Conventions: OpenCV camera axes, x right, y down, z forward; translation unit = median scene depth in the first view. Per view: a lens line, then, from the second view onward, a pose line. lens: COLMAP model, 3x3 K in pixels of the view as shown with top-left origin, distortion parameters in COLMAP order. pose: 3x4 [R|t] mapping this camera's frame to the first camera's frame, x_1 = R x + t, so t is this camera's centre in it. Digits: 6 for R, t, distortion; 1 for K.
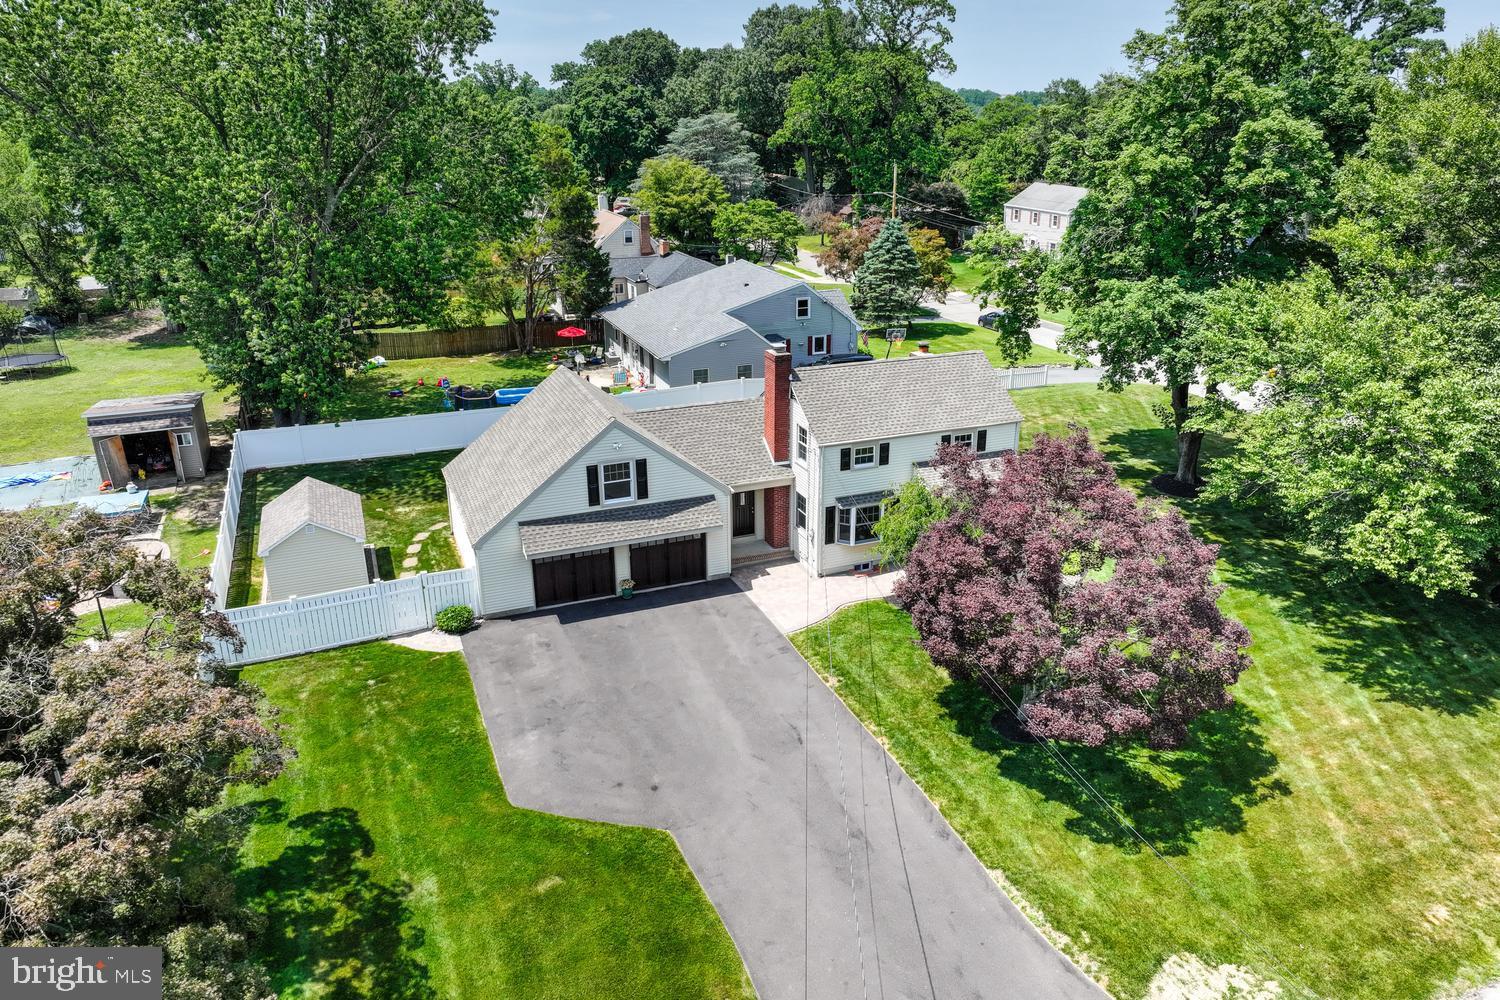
lens RADIAL K [[1046.9, 0, 756.7], [0, 1046.9, 499.8], [0, 0, 1]] dist [0.002573, 0.008480]
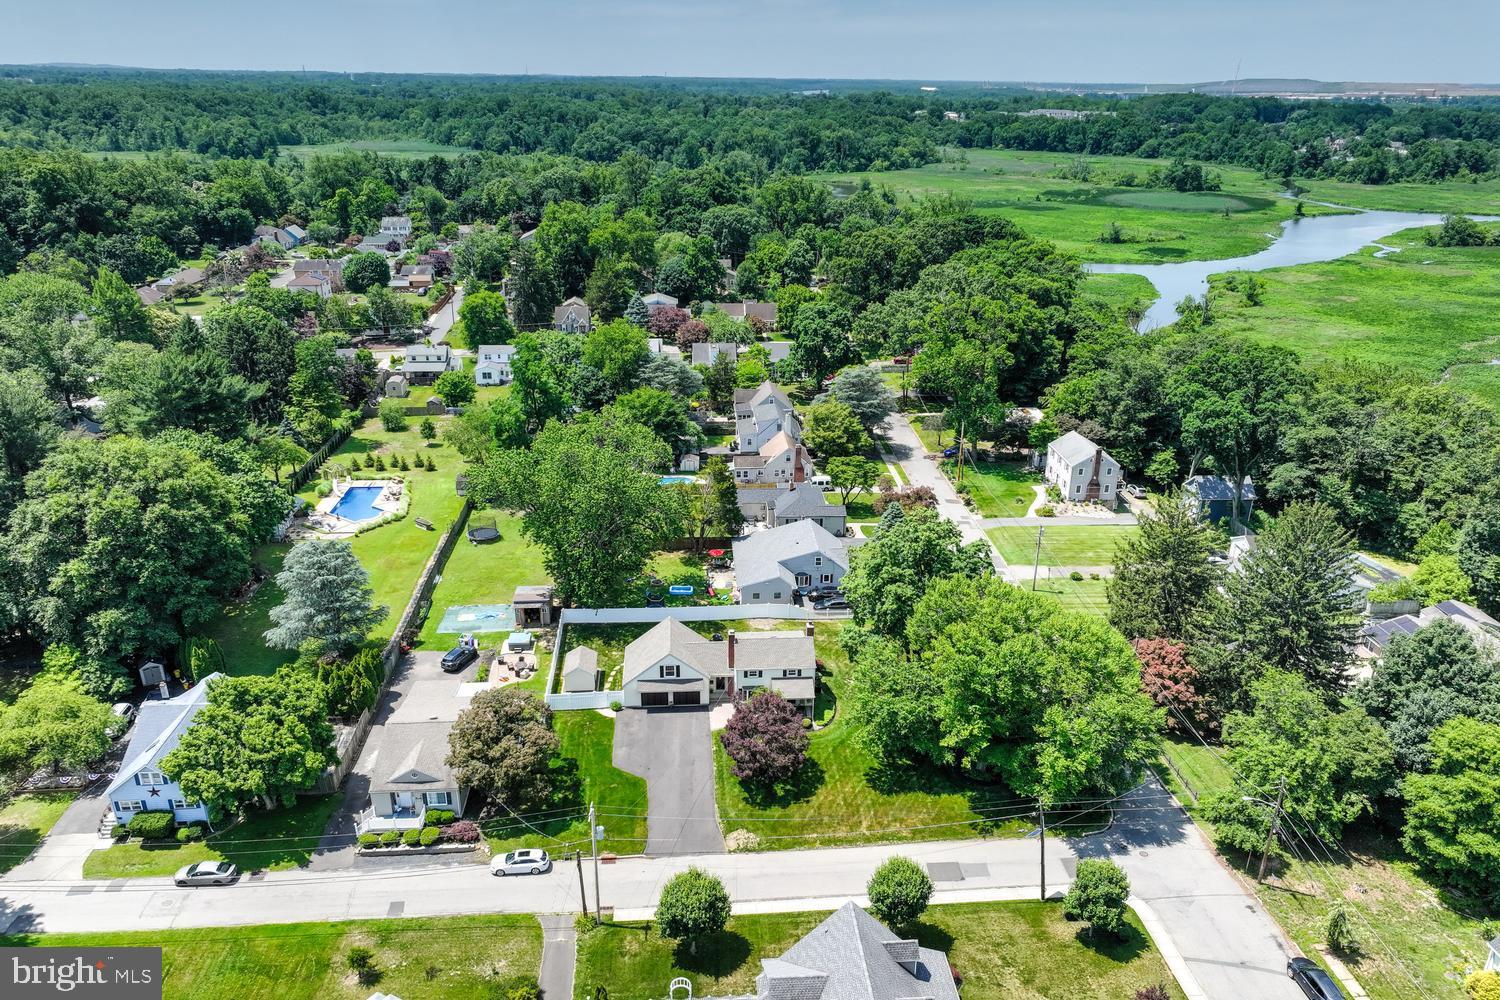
lens RADIAL K [[1068.9, 0, 757.1], [0, 1068.9, 546.4], [0, 0, 1]] dist [-0.004670, 0.023214]
pose [[0.951807, 0.135249, -0.275266, 0.882123], [-0.121493, 0.990362, 0.066510, -0.591405], [0.281608, -0.029862, 0.959065, -1.843218]]
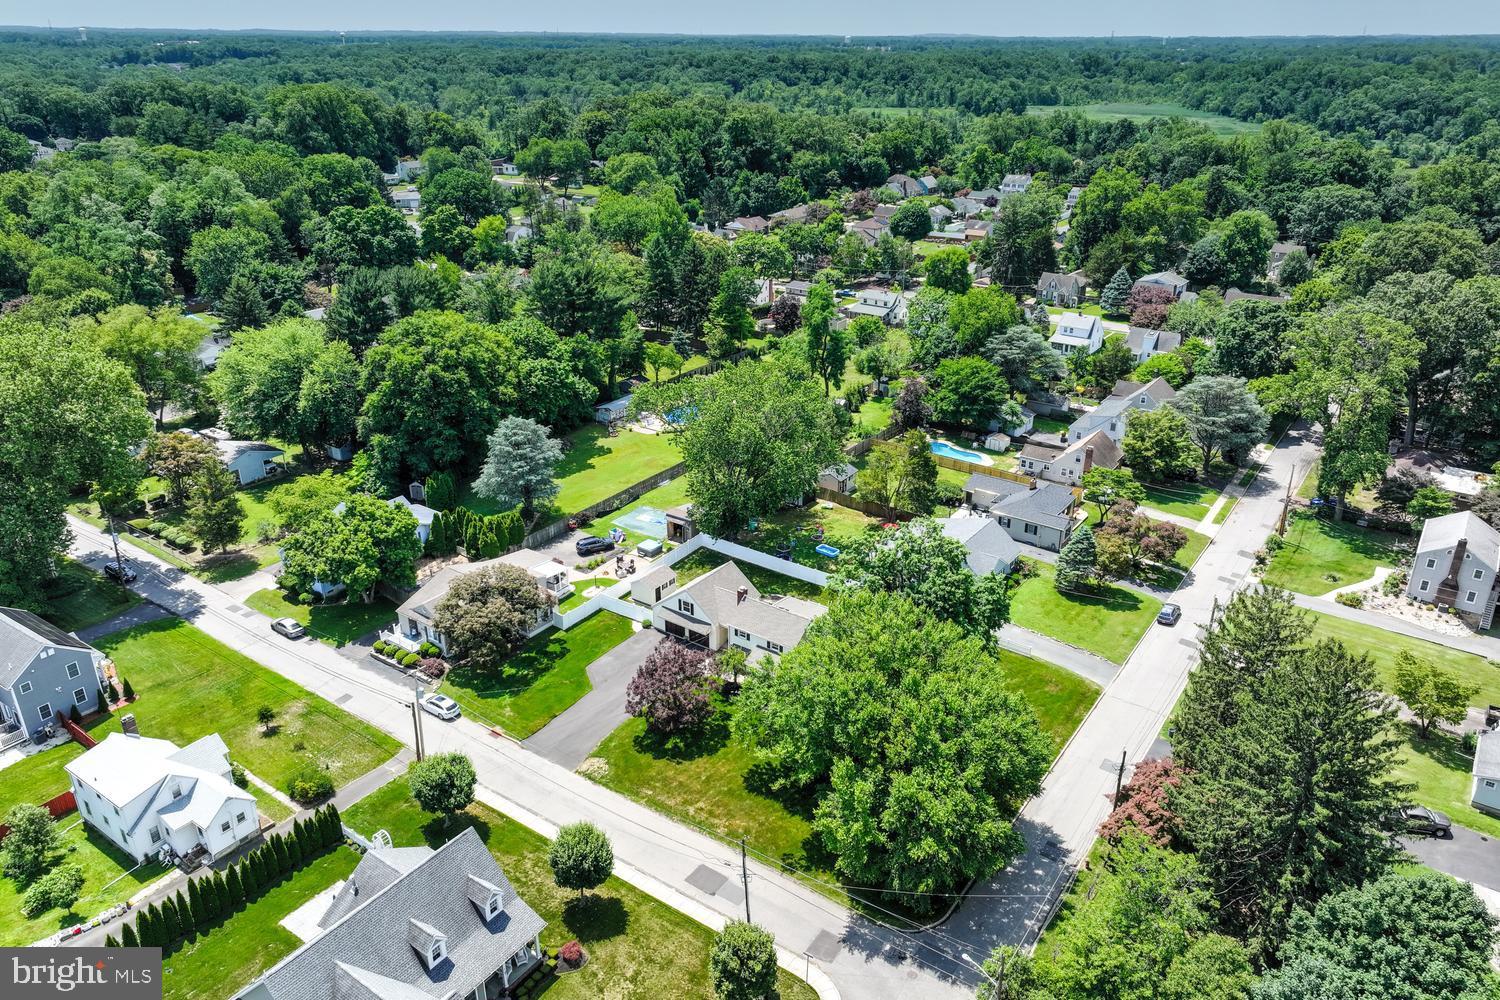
lens RADIAL K [[1046.9, 0, 756.7], [0, 1046.9, 499.8], [0, 0, 1]] dist [0.002573, 0.008480]
pose [[0.538937, 0.343729, -0.769024, 2.222710], [-0.301125, 0.931243, 0.205206, -0.995404], [0.786684, 0.120979, 0.605387, -0.776885]]
